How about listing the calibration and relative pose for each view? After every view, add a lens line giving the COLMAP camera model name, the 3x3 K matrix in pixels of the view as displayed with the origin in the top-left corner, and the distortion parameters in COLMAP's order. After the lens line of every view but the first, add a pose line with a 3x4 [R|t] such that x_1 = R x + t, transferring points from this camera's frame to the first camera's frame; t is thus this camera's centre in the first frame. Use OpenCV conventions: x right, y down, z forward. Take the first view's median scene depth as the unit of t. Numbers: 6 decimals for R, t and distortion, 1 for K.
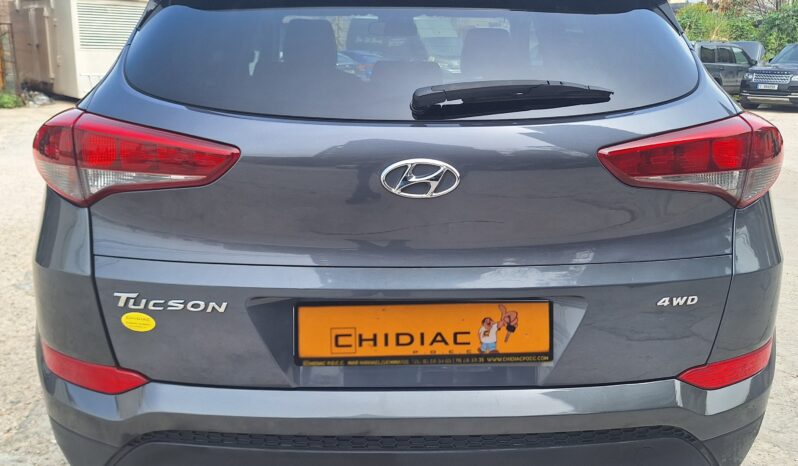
lens RADIAL K [[773.3, 0, 399.0], [0, 773.3, 233.0], [0, 0, 1]] dist [0.077284, -0.006908]
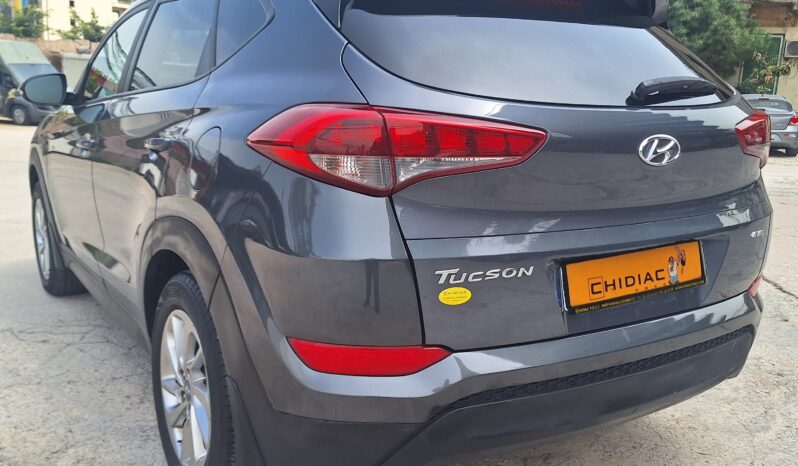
lens RADIAL K [[773.3, 0, 399.0], [0, 773.3, 233.0], [0, 0, 1]] dist [0.077284, -0.006908]
pose [[0.827912, -0.089412, 0.553685, -0.993837], [0.100683, 0.994867, 0.010108, 0.009289], [-0.551747, 0.047378, 0.832665, 0.153009]]
